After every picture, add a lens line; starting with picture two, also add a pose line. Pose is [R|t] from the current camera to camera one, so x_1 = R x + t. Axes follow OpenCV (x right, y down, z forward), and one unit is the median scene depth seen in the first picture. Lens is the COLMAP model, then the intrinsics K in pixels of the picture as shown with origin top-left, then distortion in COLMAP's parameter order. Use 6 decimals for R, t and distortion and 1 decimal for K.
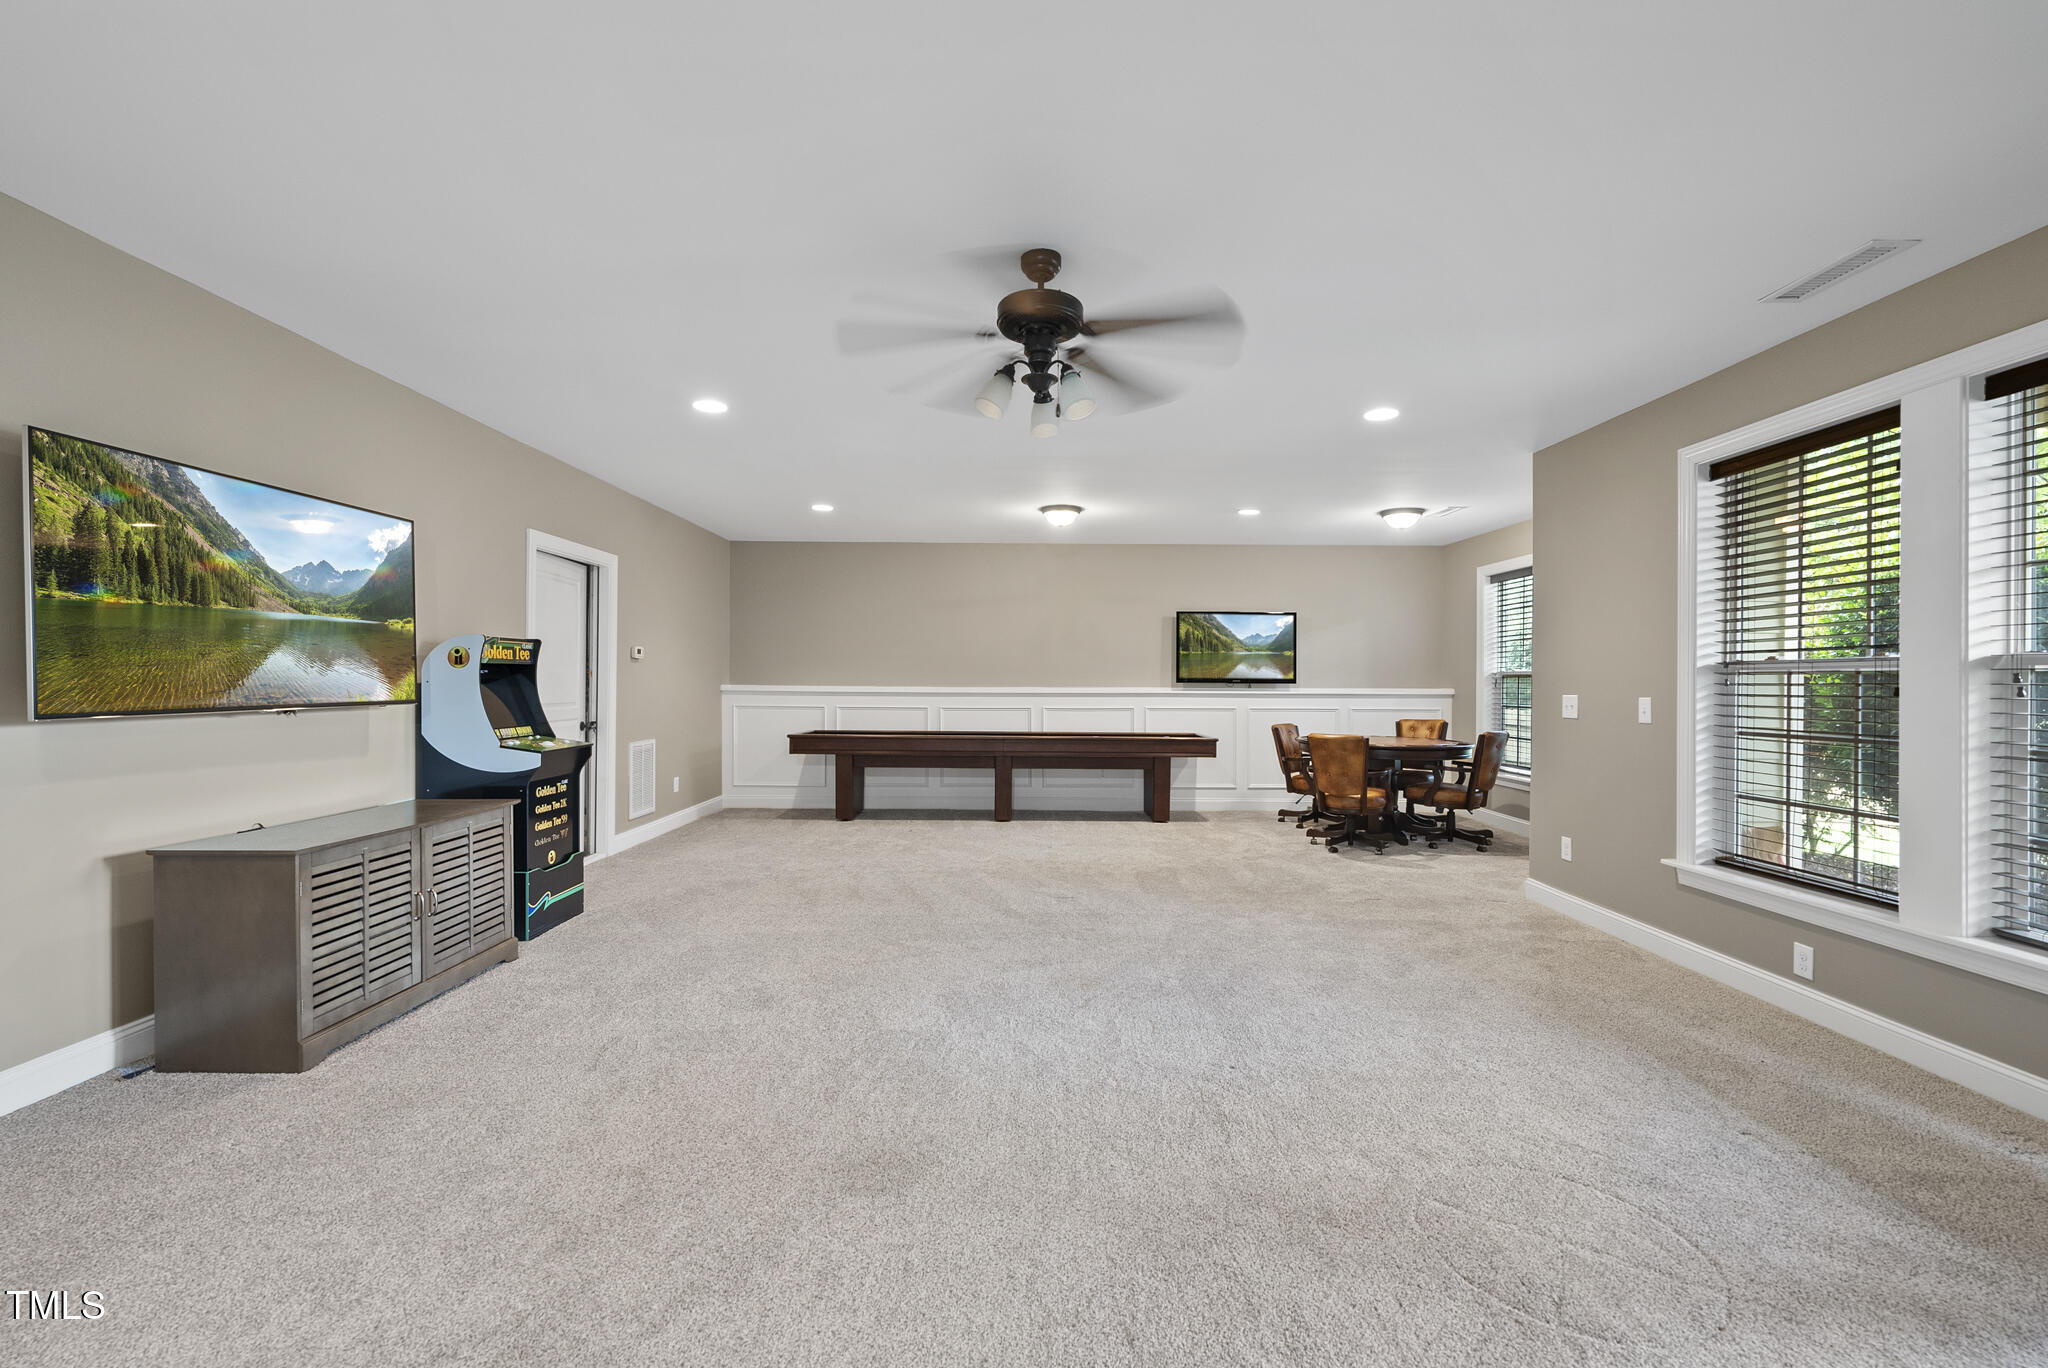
lens RADIAL K [[819.0, 0, 1026.6], [0, 819.0, 683.8], [0, 0, 1]] dist [-0.002836, -0.000165]
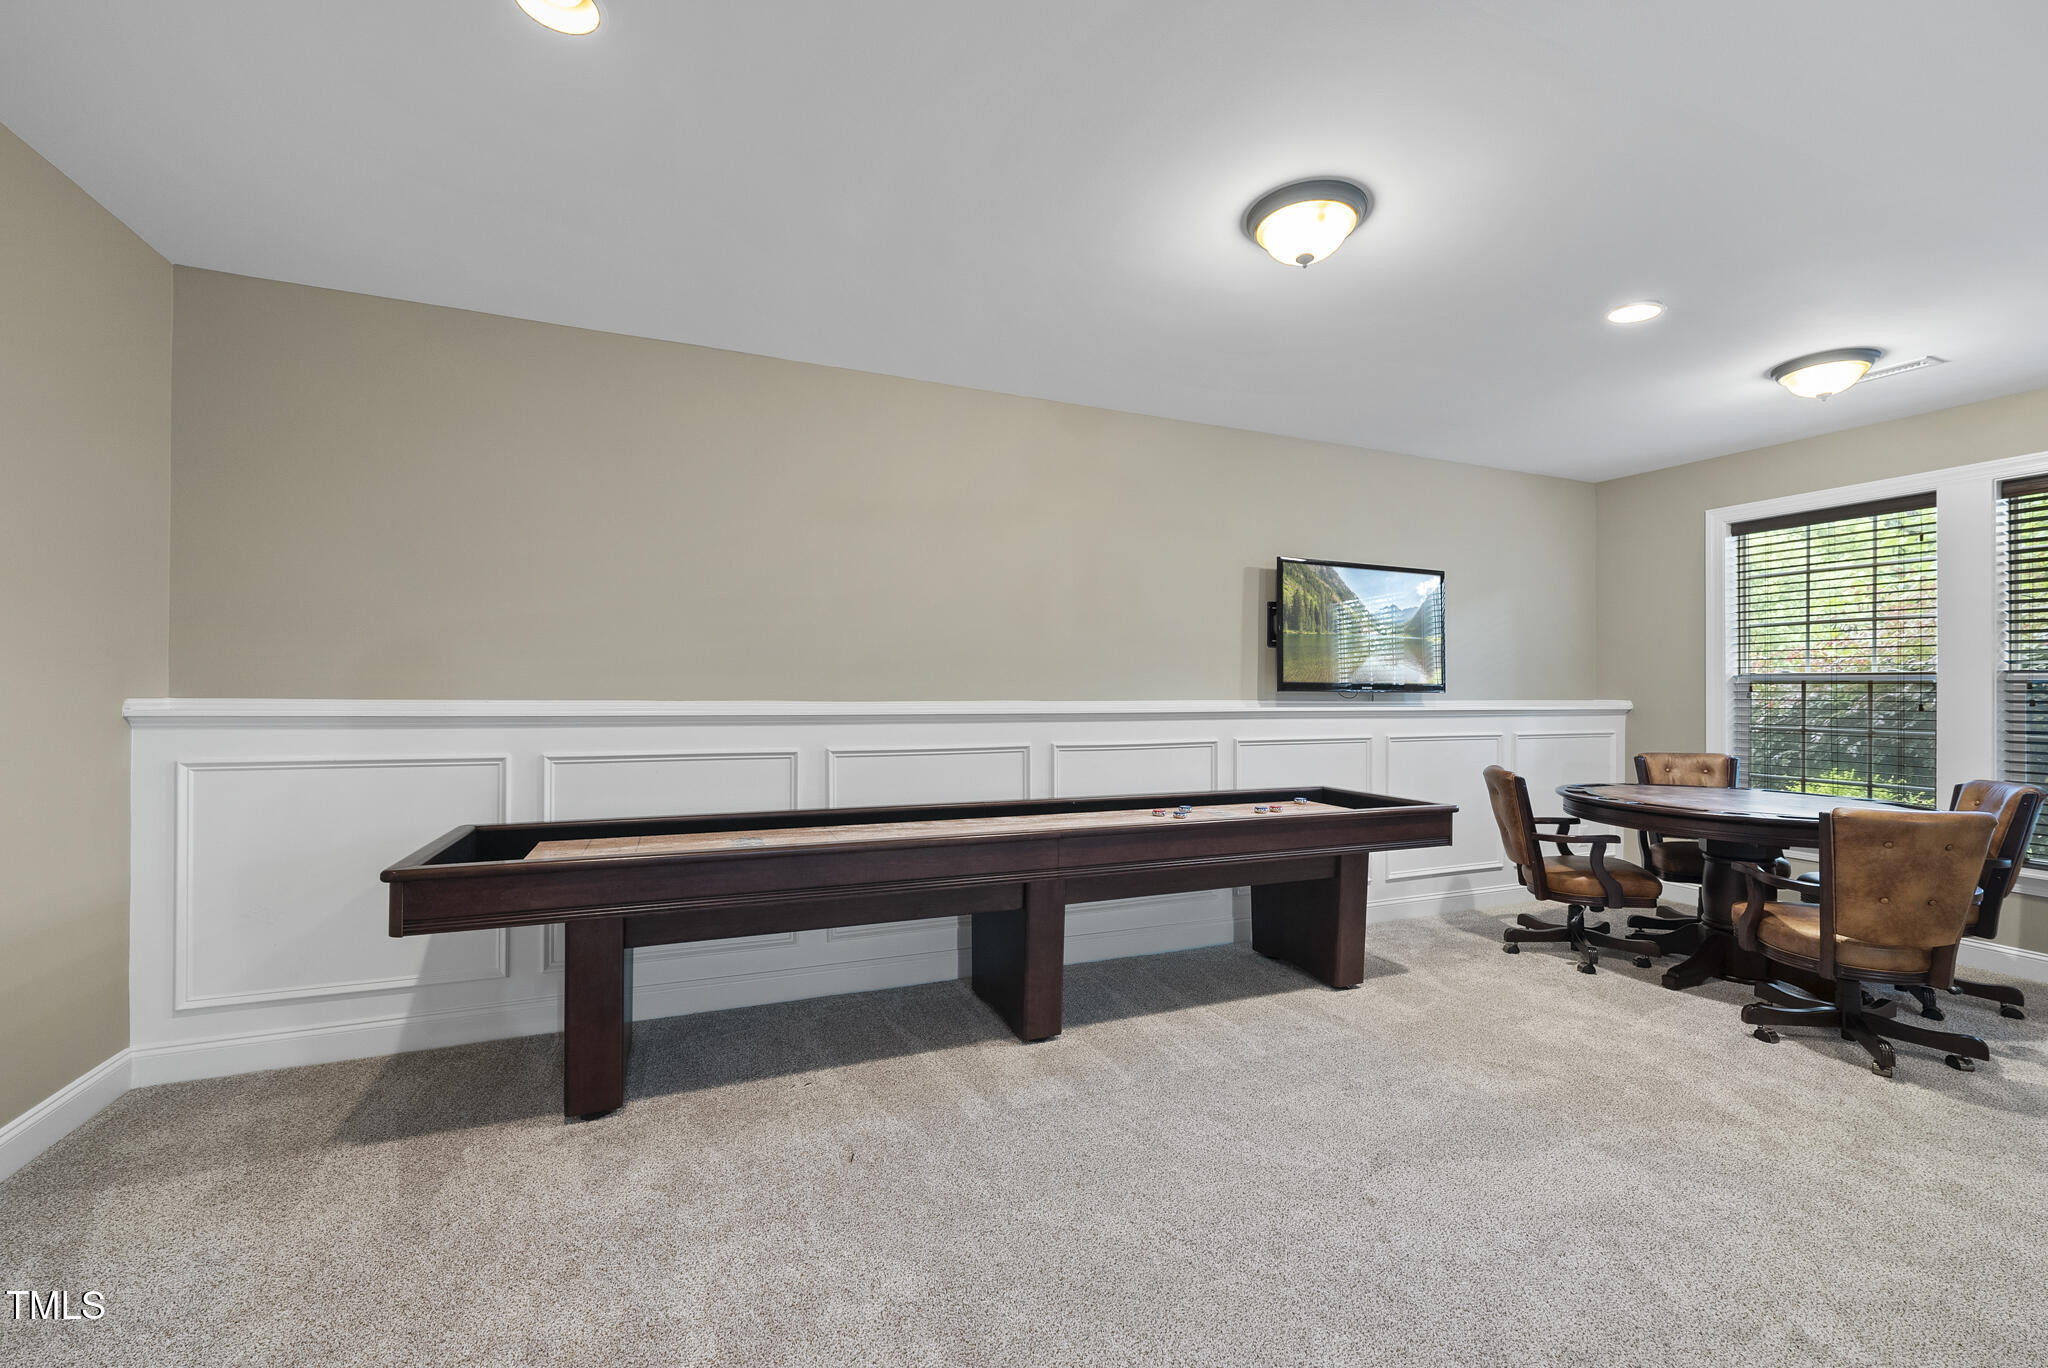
lens RADIAL K [[819.0, 0, 1026.6], [0, 819.0, 683.8], [0, 0, 1]] dist [-0.002836, -0.000165]
pose [[0.930358, 0.003390, 0.366637, -0.165490], [-0.001557, 0.999985, -0.005293, -0.003080], [-0.366649, 0.004353, 0.930349, 0.578651]]
